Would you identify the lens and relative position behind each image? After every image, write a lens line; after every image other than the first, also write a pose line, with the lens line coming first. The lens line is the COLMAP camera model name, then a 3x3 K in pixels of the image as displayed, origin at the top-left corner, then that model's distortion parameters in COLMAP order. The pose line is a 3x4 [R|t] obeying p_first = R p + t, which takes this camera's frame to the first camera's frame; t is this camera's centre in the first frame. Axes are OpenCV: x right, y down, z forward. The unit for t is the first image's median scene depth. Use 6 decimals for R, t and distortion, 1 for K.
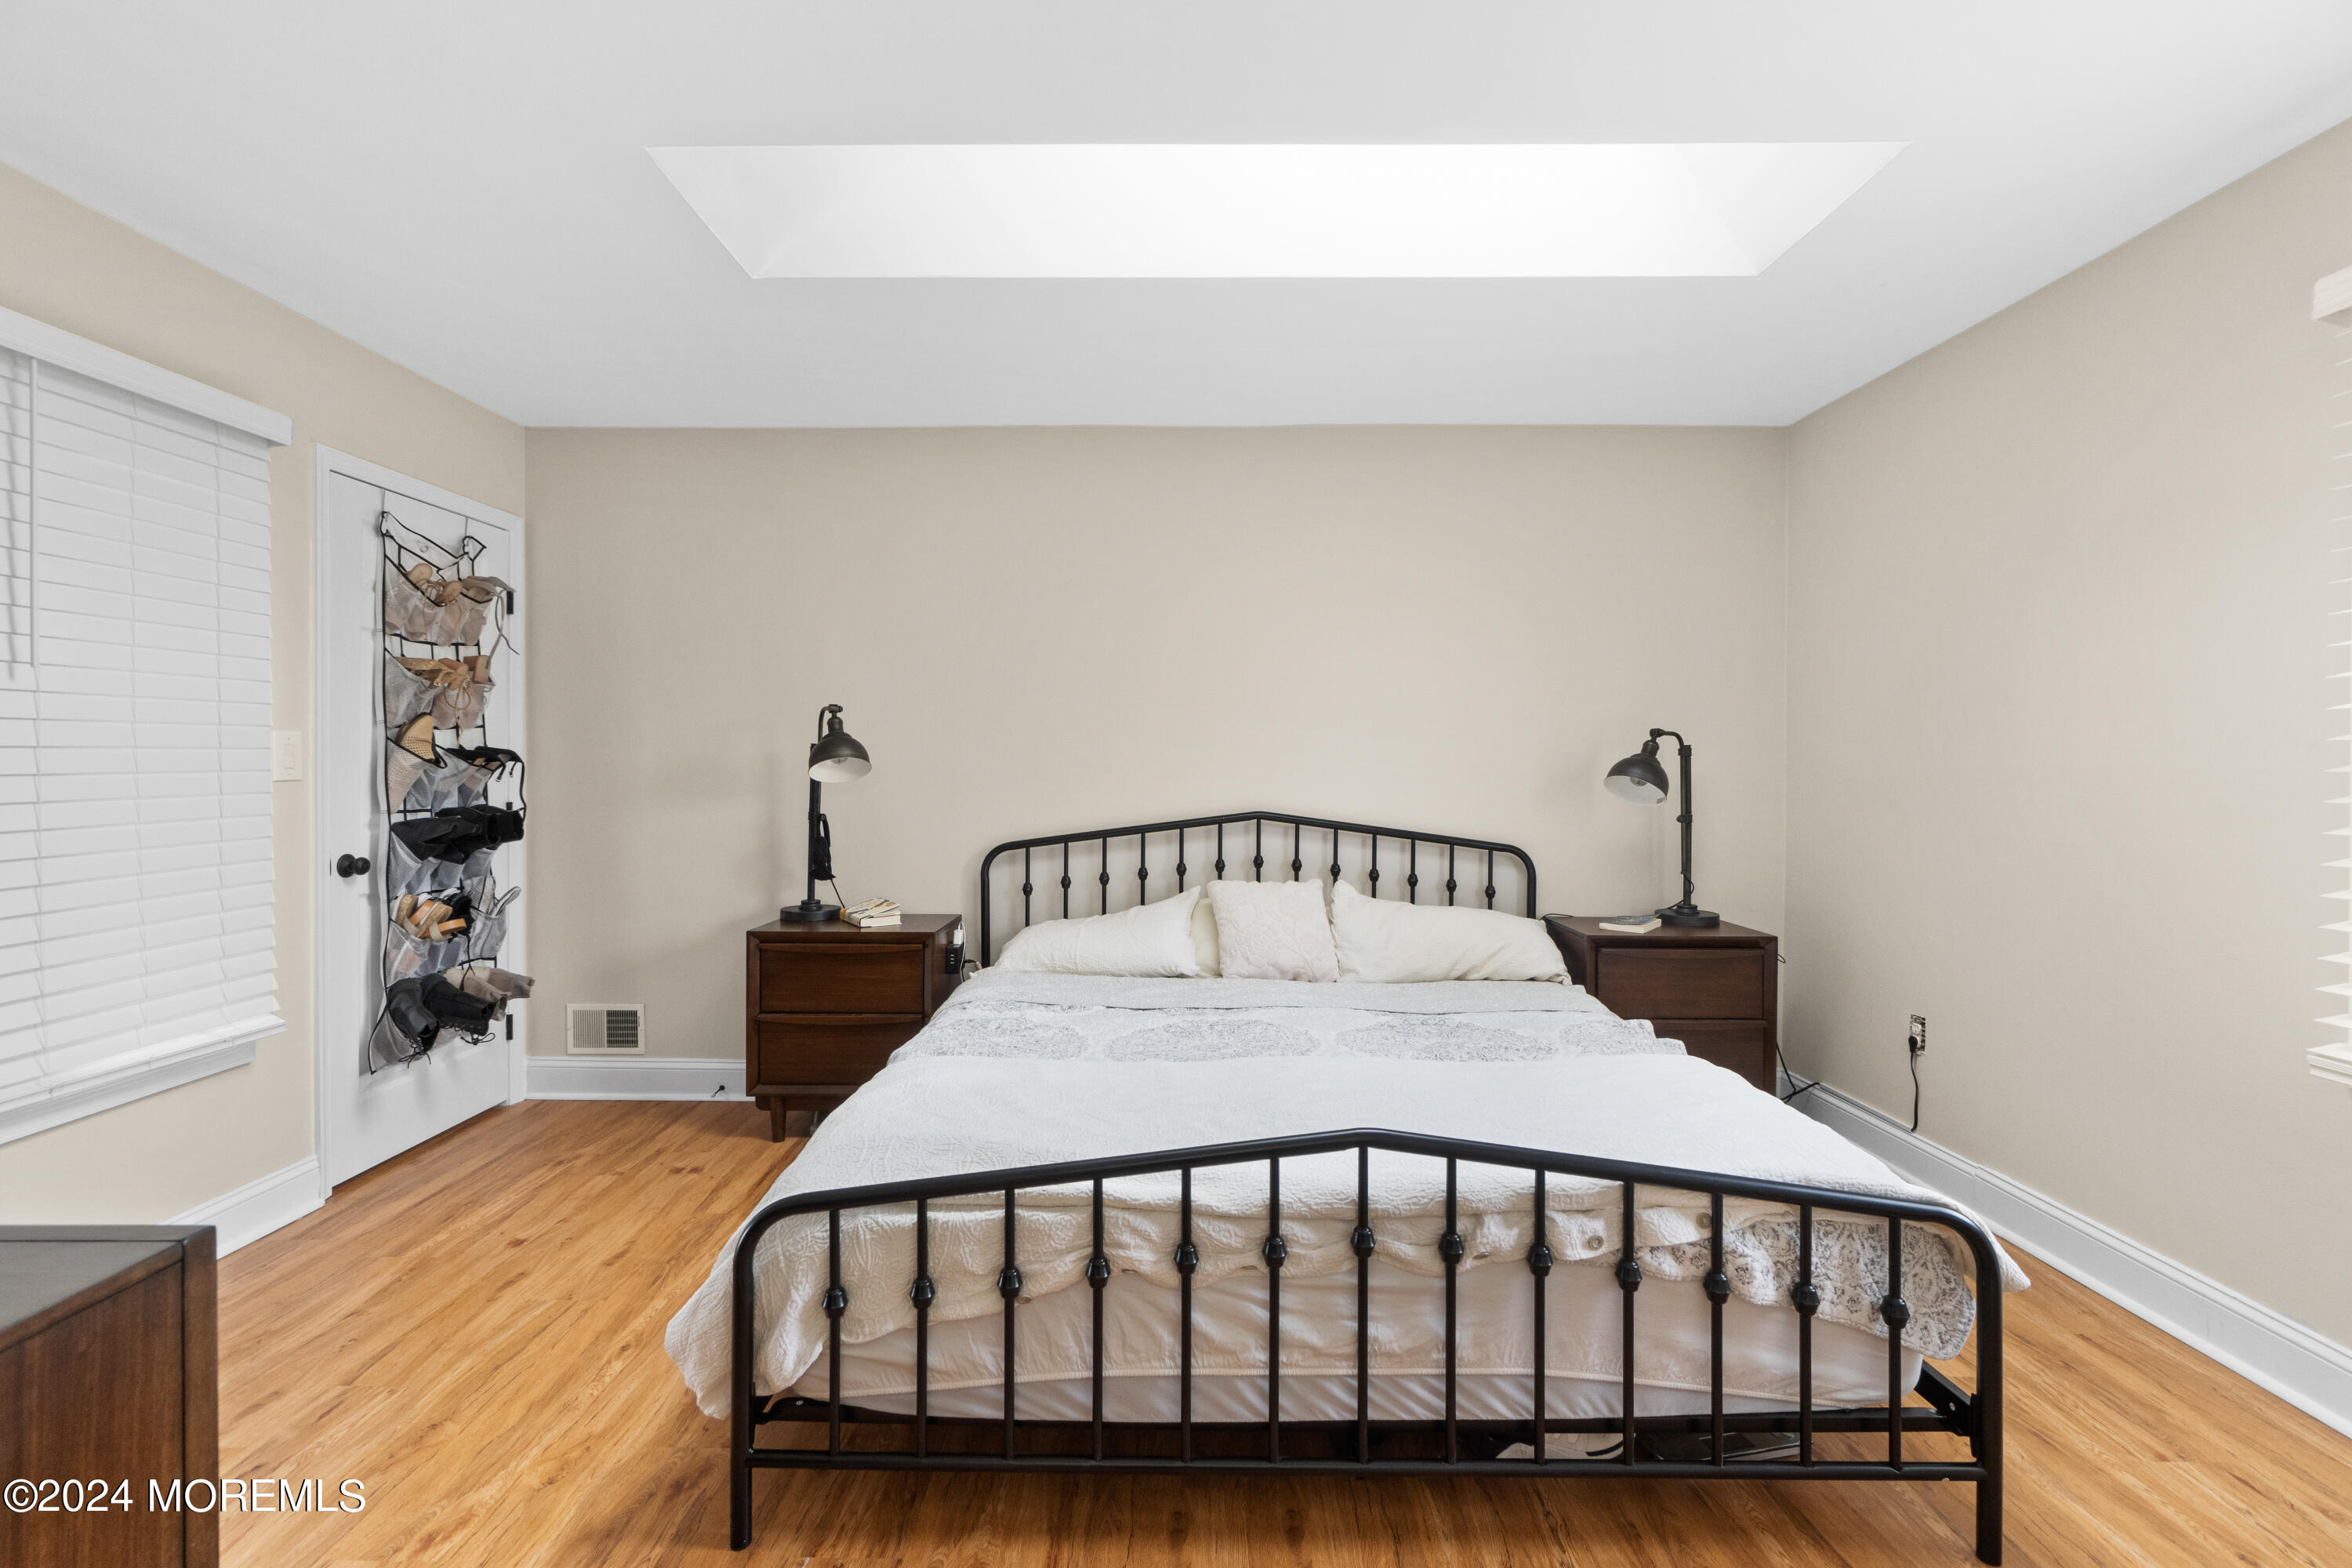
lens RADIAL K [[1040.9, 0, 1169.1], [0, 1040.9, 762.9], [0, 0, 1]] dist [-0.000333, -0.000015]
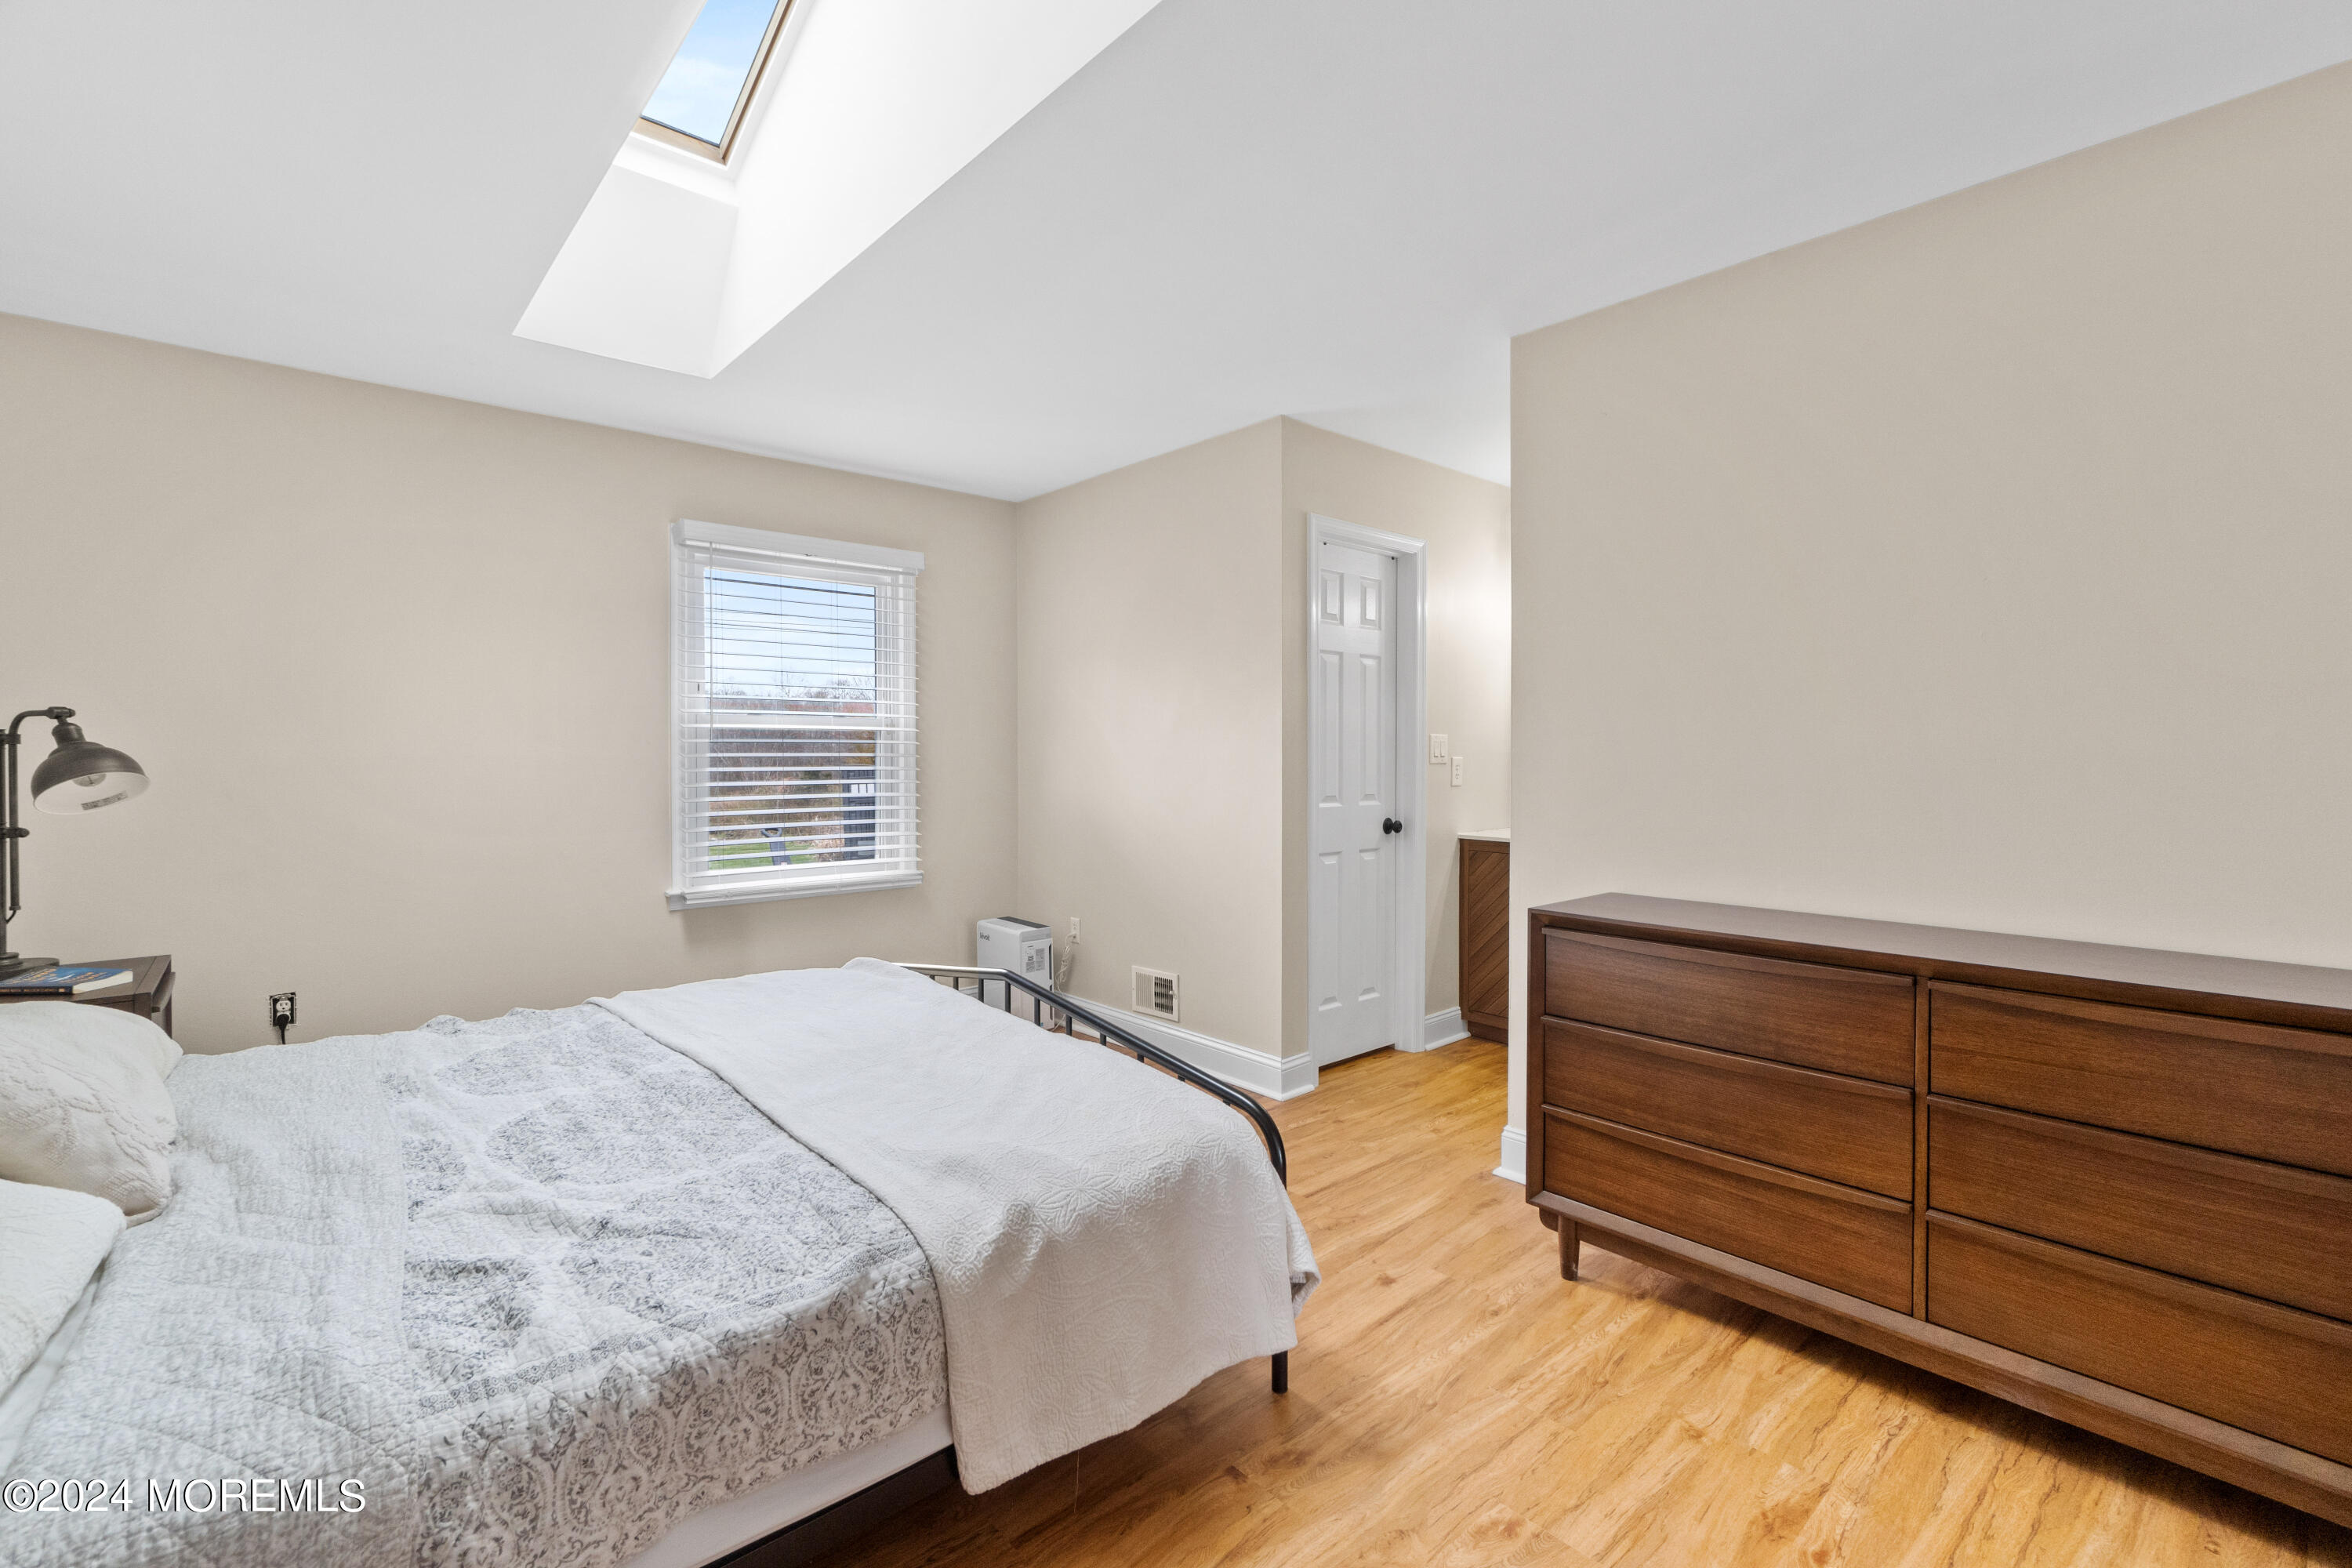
lens RADIAL K [[1019.0, 0, 1190.0], [0, 1019.0, 777.5], [0, 0, 1]] dist [-0.000348, -0.000090]
pose [[-0.680606, -0.021851, 0.732324, -0.598497], [-0.003847, 0.999648, 0.026252, -0.005719], [-0.732639, 0.015050, -0.680450, 0.935414]]
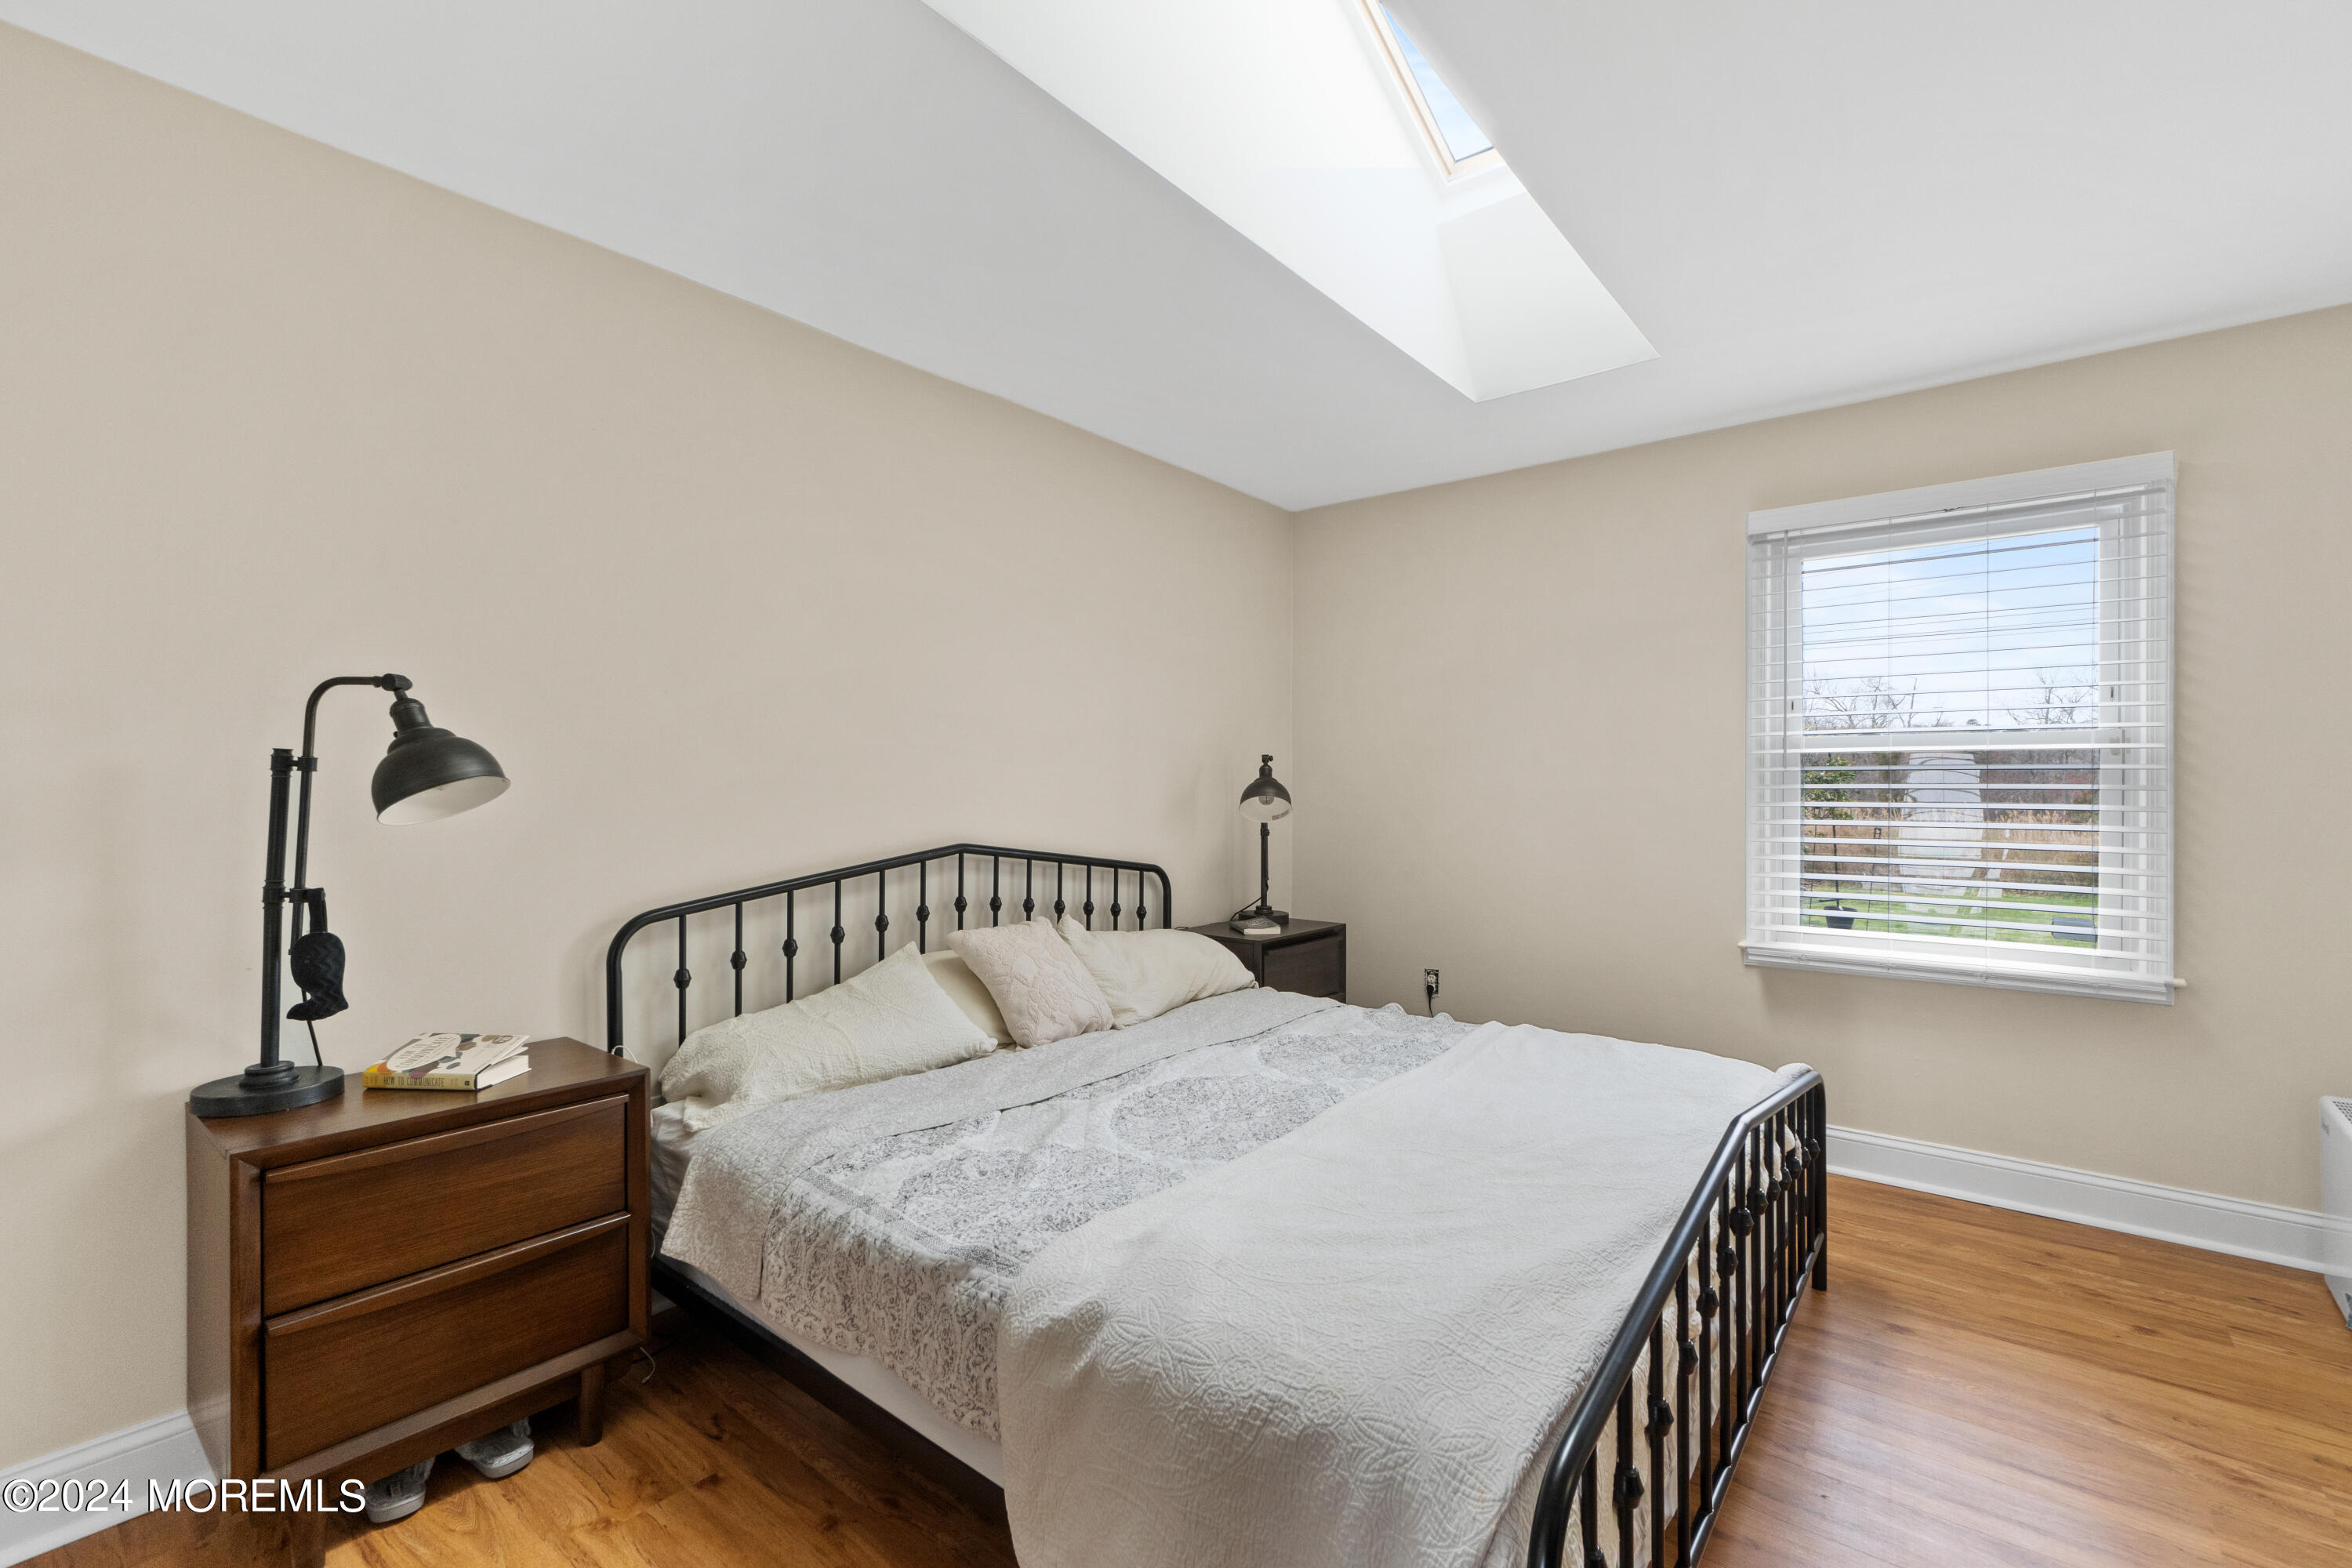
lens RADIAL K [[1034.1, 0, 1173.7], [0, 1034.1, 811.7], [0, 0, 1]] dist [-0.005259, -0.000144]
pose [[0.618472, -0.023659, 0.785451, -0.501461], [0.000047, 0.999548, 0.030071, -0.003967], [-0.785807, -0.018562, 0.618193, 0.394108]]
